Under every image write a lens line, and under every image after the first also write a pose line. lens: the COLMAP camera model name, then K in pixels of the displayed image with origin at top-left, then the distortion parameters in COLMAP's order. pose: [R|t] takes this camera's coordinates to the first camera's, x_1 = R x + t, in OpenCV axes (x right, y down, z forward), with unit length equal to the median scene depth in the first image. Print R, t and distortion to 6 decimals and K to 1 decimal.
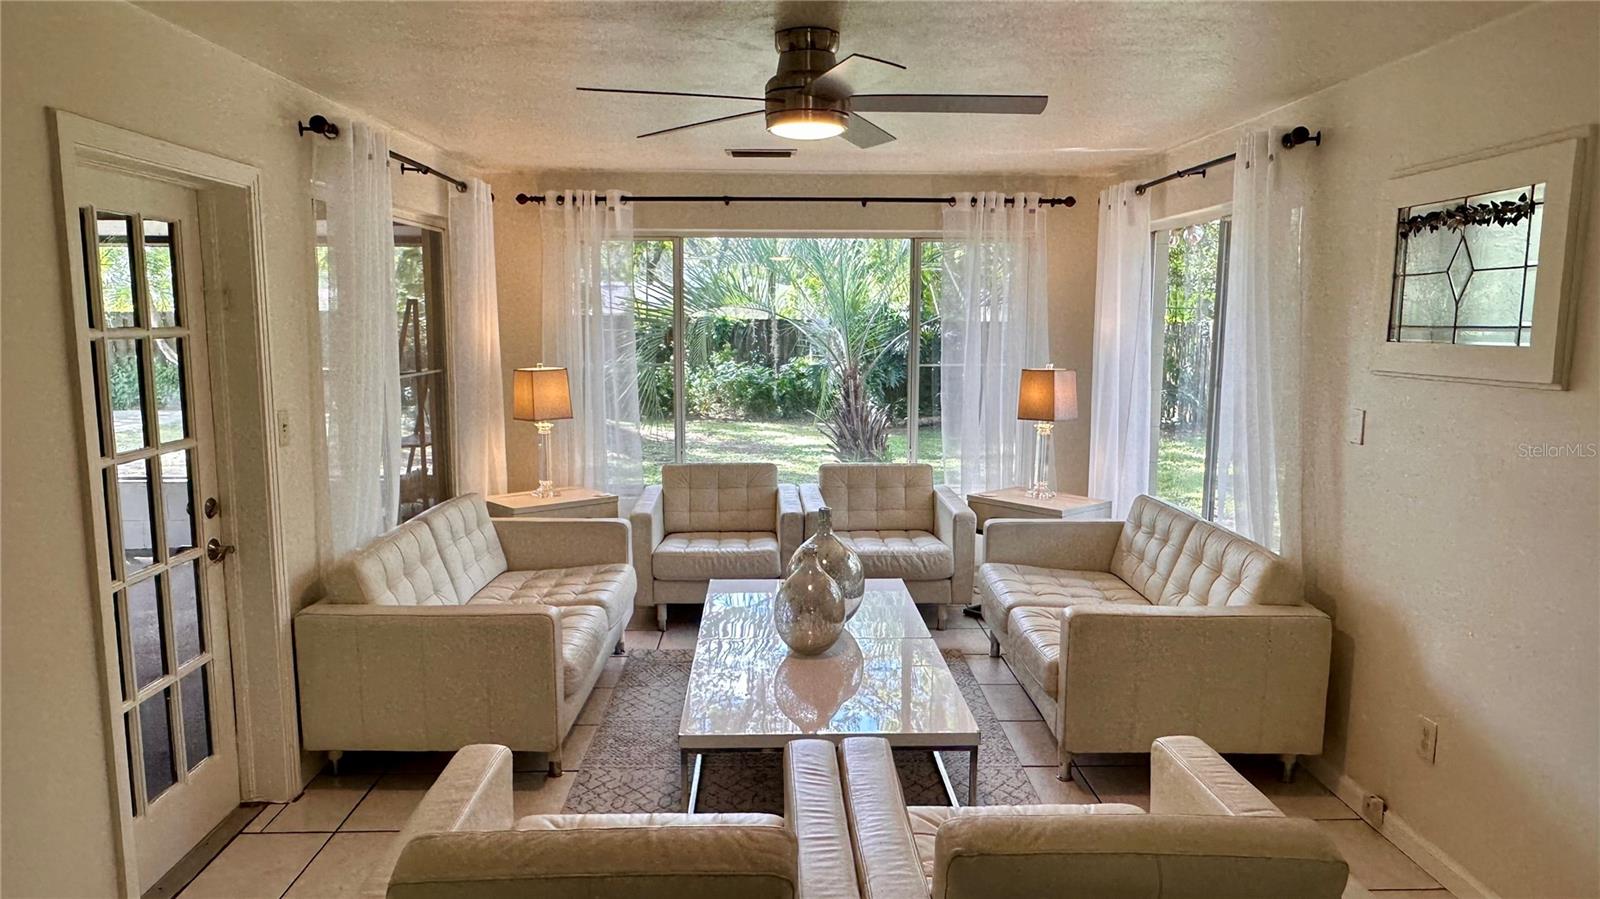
lens RADIAL K [[1006.2, 0, 800.0], [0, 1006.2, 449.5], [0, 0, 1]] dist [-0.000765, -0.000086]
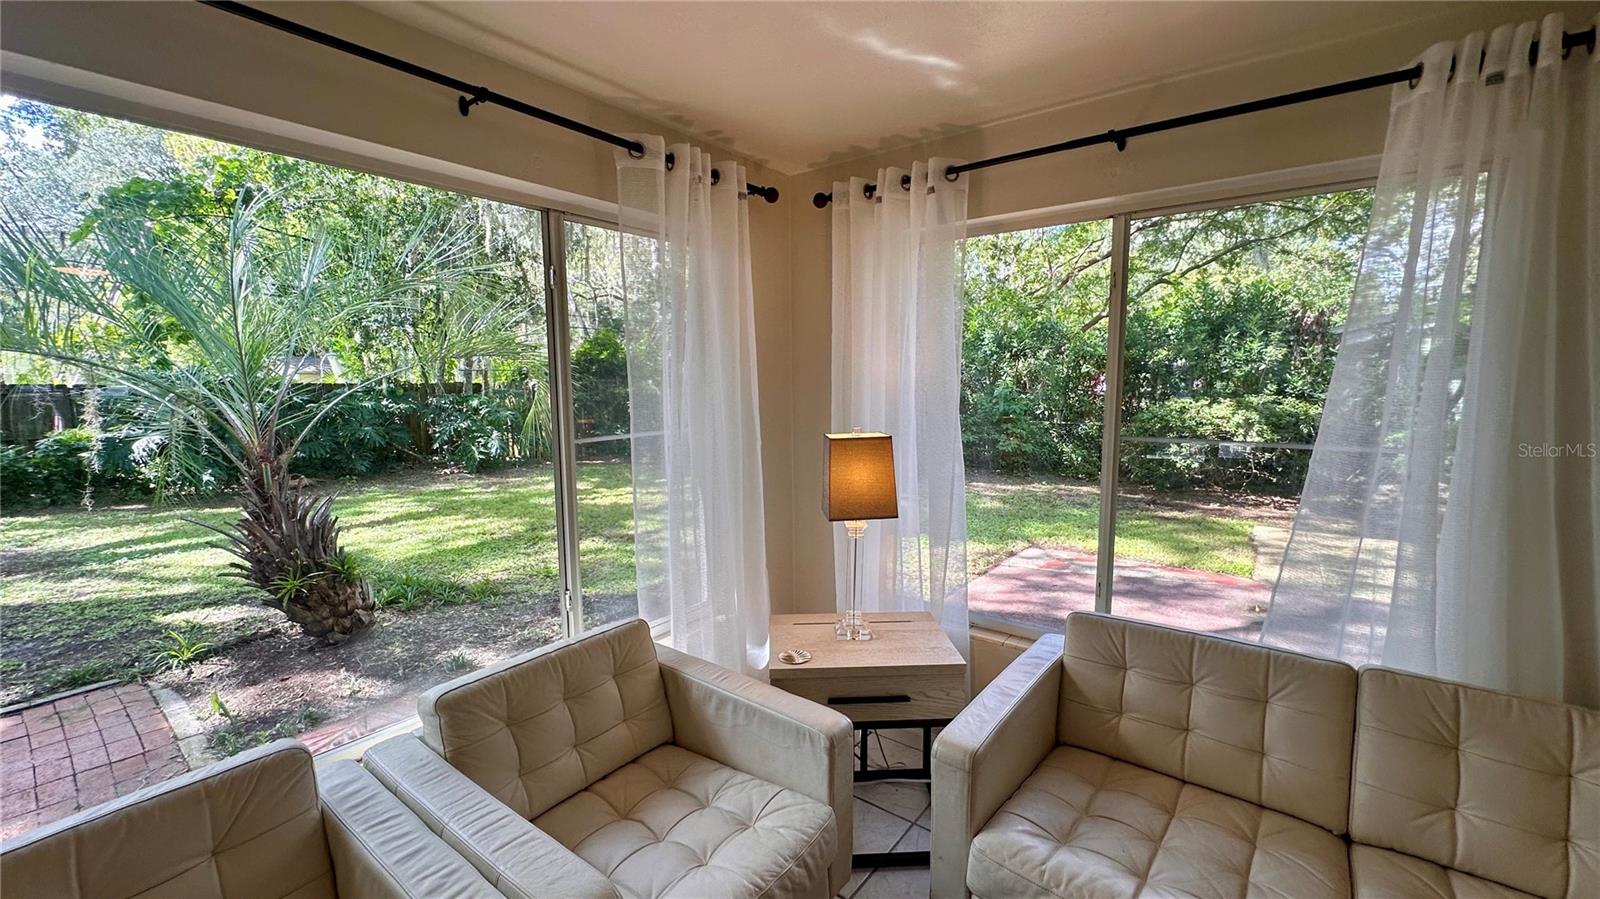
lens RADIAL K [[640.1, 0, 800.4], [0, 640.1, 446.7], [0, 0, 1]] dist [-0.002606, 0.000314]
pose [[0.632451, -0.101154, 0.767967, -0.081678], [0.116387, 0.992591, 0.034891, -0.085469], [-0.765806, 0.067315, 0.639538, 0.714659]]
